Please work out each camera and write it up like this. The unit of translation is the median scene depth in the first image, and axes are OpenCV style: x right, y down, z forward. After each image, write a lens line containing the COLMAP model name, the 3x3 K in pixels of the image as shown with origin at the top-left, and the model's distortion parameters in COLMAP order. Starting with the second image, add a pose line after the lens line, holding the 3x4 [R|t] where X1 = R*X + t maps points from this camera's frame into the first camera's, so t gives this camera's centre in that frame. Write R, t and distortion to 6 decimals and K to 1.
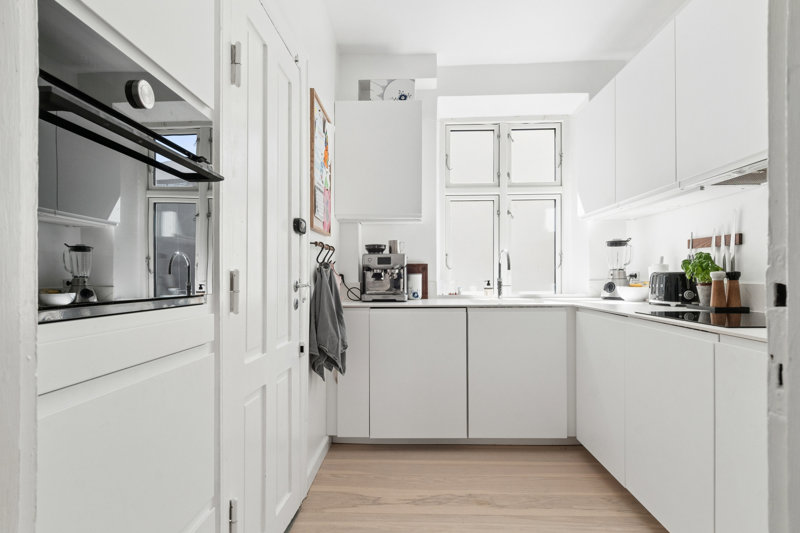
lens RADIAL K [[427.8, 0, 399.3], [0, 427.8, 270.4], [0, 0, 1]] dist [0.002136, -0.011880]
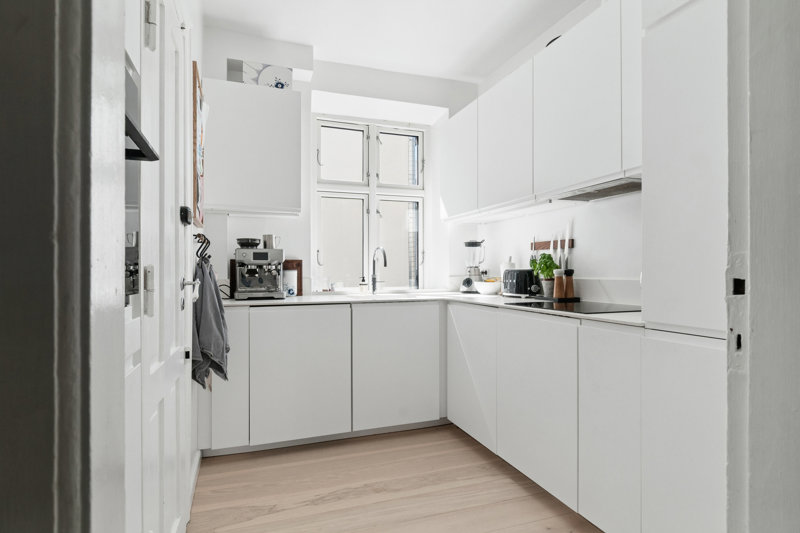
lens RADIAL K [[427.8, 0, 399.3], [0, 427.8, 270.4], [0, 0, 1]] dist [0.002136, -0.011880]
pose [[0.929099, 0.003072, 0.369819, -0.109137], [-0.006125, 0.999956, 0.007081, -0.000098], [-0.369782, -0.008844, 0.929077, 0.012905]]
